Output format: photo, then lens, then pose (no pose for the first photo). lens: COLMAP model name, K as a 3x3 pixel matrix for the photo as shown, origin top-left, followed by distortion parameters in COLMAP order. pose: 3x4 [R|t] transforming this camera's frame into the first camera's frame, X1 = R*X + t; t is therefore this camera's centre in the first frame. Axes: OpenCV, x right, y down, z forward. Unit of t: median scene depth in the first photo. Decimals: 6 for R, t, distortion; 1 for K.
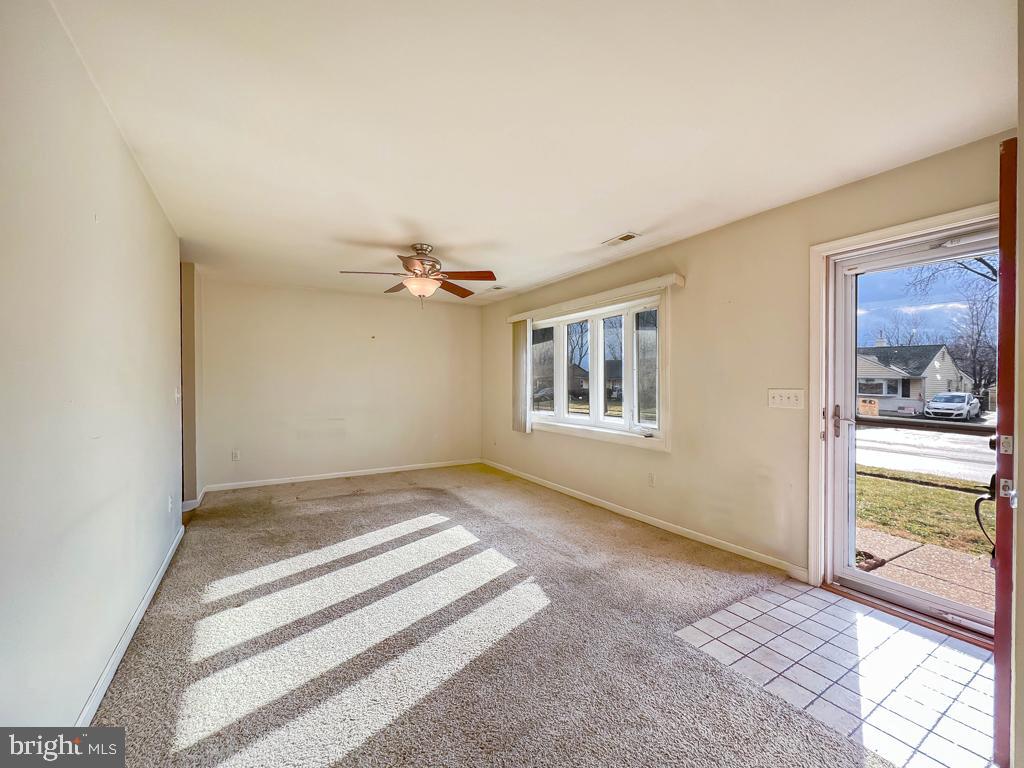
lens RADIAL K [[423.2, 0, 512.0], [0, 423.2, 384.0], [0, 0, 1]] dist [0.001181, -0.000189]
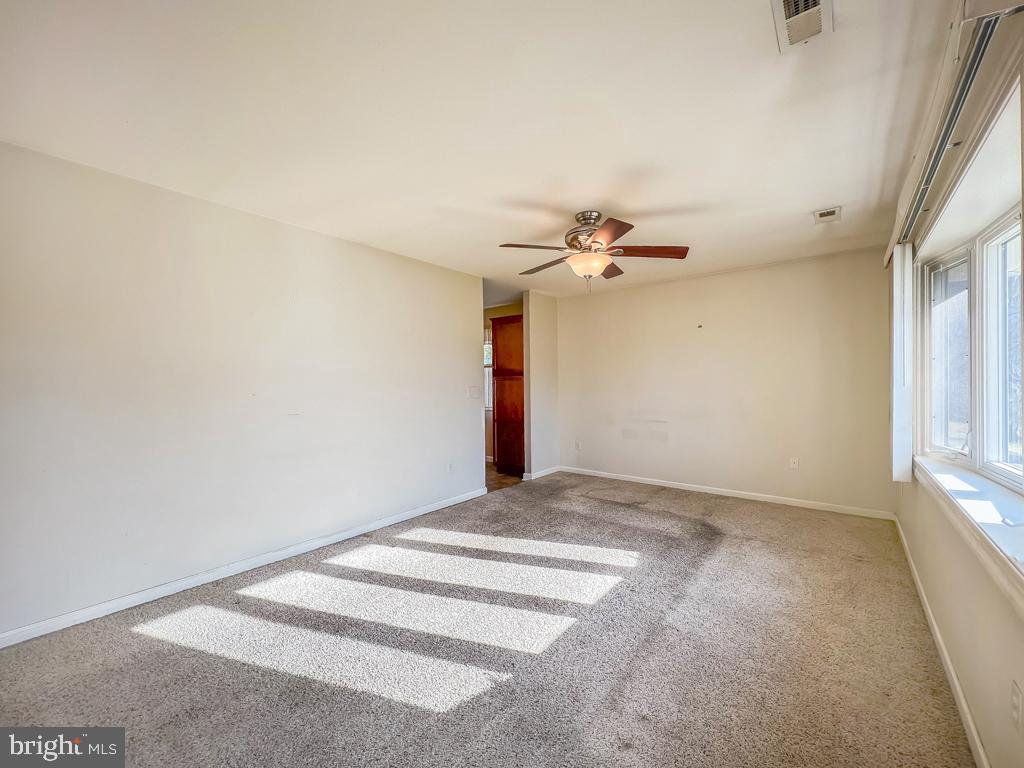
lens RADIAL K [[423.2, 0, 512.0], [0, 423.2, 384.0], [0, 0, 1]] dist [0.001181, -0.000189]
pose [[0.341659, -0.000101, -0.939824, 0.587820], [0.004704, 0.999988, 0.001603, -0.001516], [0.939812, -0.004969, 0.341655, 0.684328]]
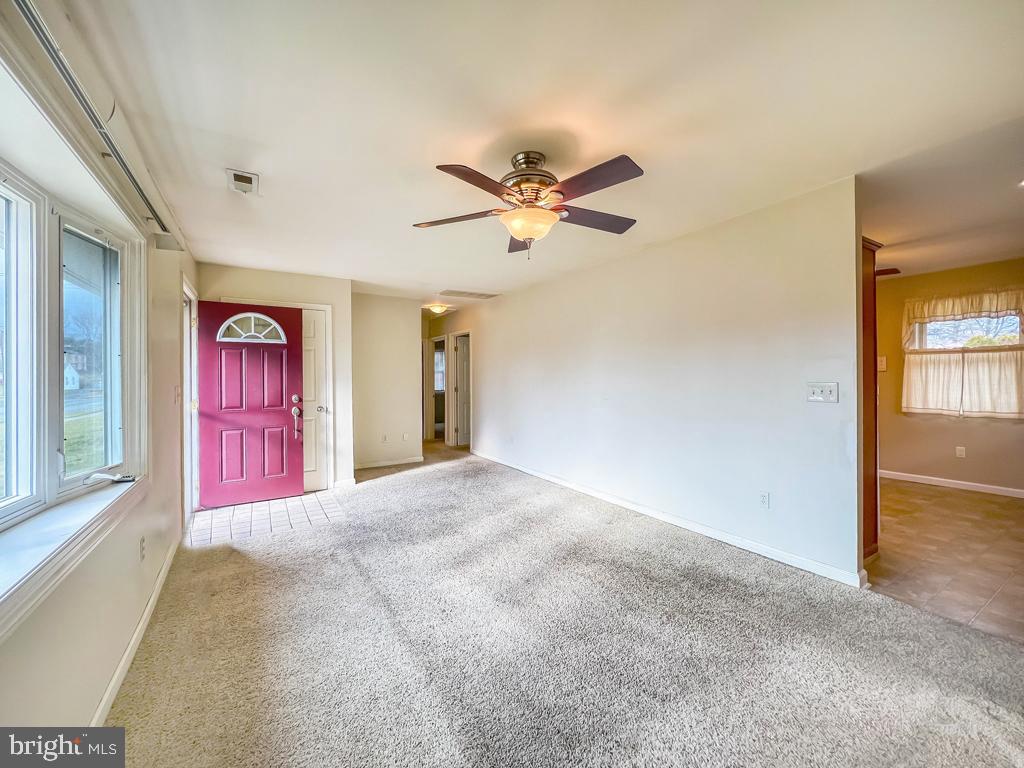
lens RADIAL K [[404.7, 0, 504.3], [0, 404.7, 379.8], [0, 0, 1]] dist [0.001340, 0.000203]
pose [[-0.999962, 0.008536, -0.001531, -0.203011], [0.008523, 0.999930, 0.008217, -0.010332], [0.001601, 0.008204, -0.999965, 1.877582]]
